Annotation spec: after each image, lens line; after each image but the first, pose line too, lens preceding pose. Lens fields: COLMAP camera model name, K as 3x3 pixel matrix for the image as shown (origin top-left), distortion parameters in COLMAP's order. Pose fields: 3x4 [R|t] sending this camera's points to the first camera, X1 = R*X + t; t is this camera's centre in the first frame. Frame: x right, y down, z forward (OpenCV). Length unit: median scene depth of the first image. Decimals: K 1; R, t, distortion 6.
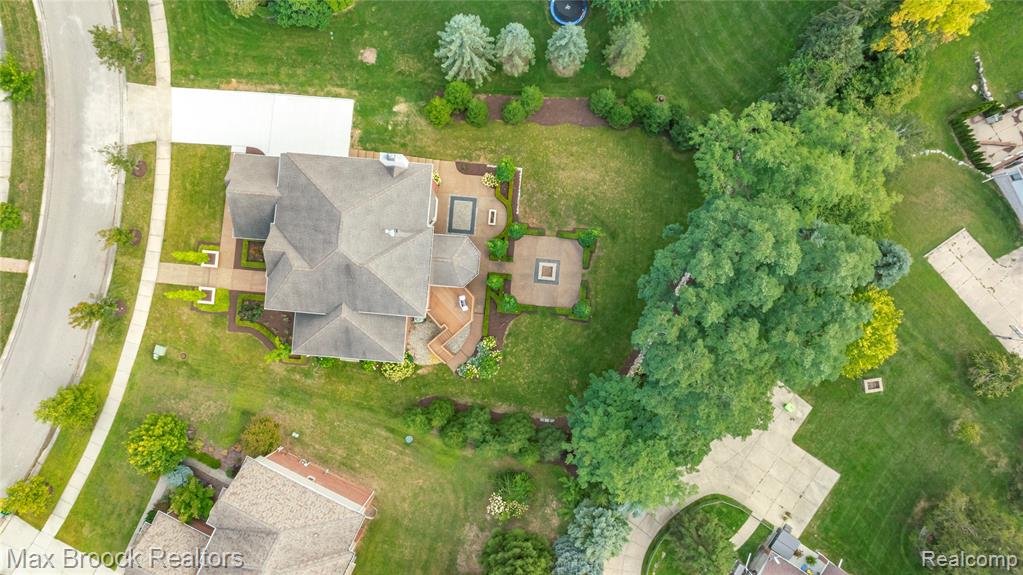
lens RADIAL K [[720.9, 0, 511.5], [0, 720.9, 287.5], [0, 0, 1]] dist [-0.003817, -0.002803]
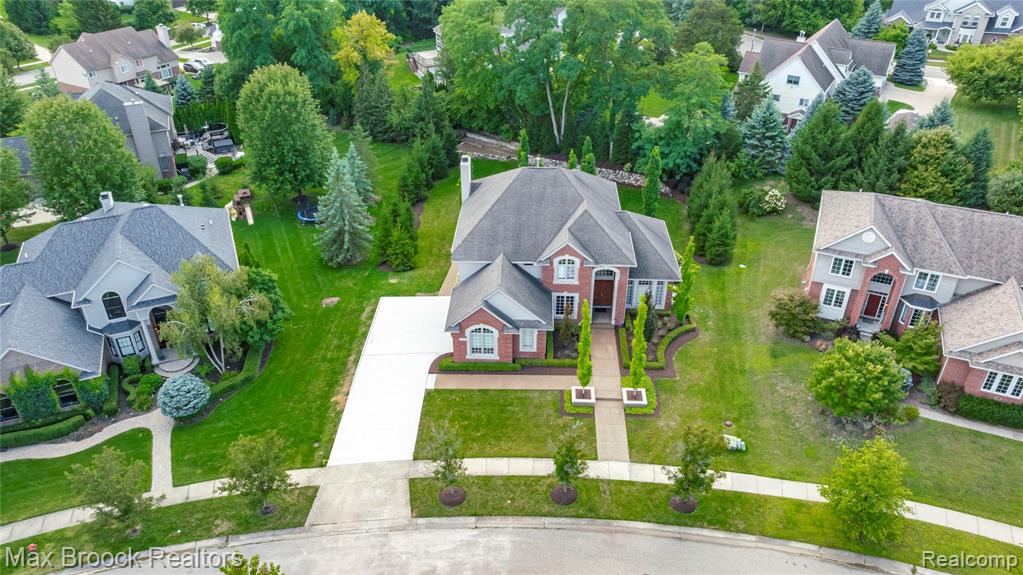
lens RADIAL K [[720.9, 0, 511.5], [0, 720.9, 287.5], [0, 0, 1]] dist [-0.003817, -0.002803]
pose [[-0.045699, -0.519406, 0.853305, -0.959643], [0.998879, -0.013219, 0.045448, -0.140677], [-0.012326, 0.854426, 0.519428, 0.527733]]
